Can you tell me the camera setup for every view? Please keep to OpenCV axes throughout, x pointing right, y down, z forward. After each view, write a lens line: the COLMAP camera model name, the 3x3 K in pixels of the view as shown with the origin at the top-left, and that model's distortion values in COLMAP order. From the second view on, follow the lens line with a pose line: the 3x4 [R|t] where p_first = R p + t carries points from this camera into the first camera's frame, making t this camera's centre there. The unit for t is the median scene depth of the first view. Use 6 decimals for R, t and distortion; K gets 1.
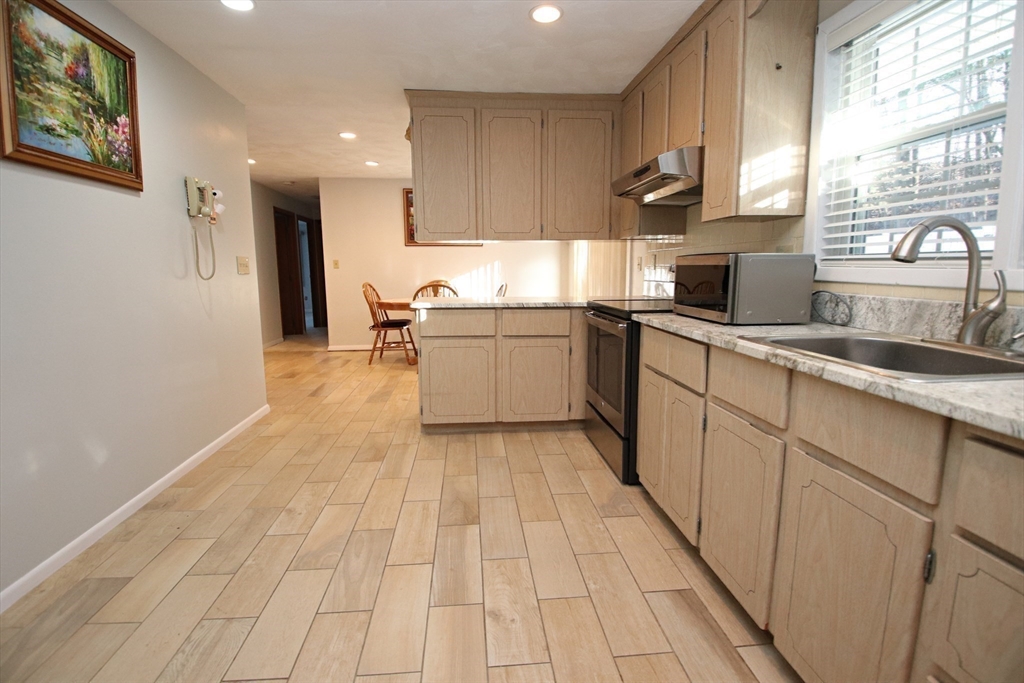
lens RADIAL K [[485.3, 0, 511.5], [0, 485.3, 337.0], [0, 0, 1]] dist [0.035844, -0.028478]
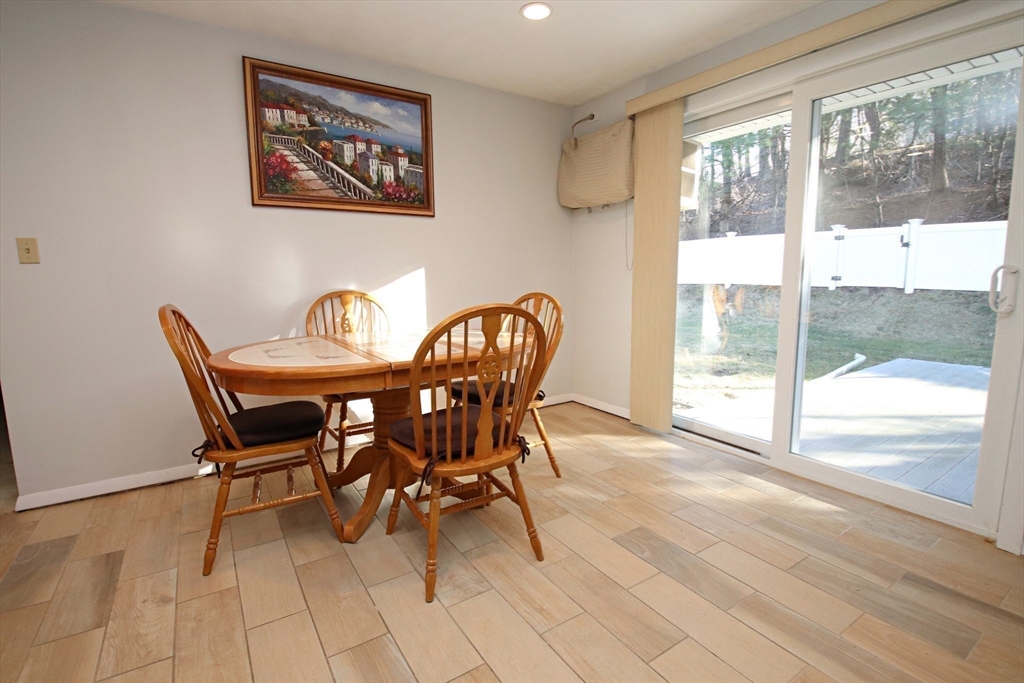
lens RADIAL K [[487.6, 0, 512.0], [0, 487.6, 341.5], [0, 0, 1]] dist [0.003198, -0.020314]
pose [[0.885963, -0.069107, 0.458579, -0.558552], [0.071228, 0.997379, 0.012692, -0.176367], [-0.458254, 0.021419, 0.888563, 1.419957]]
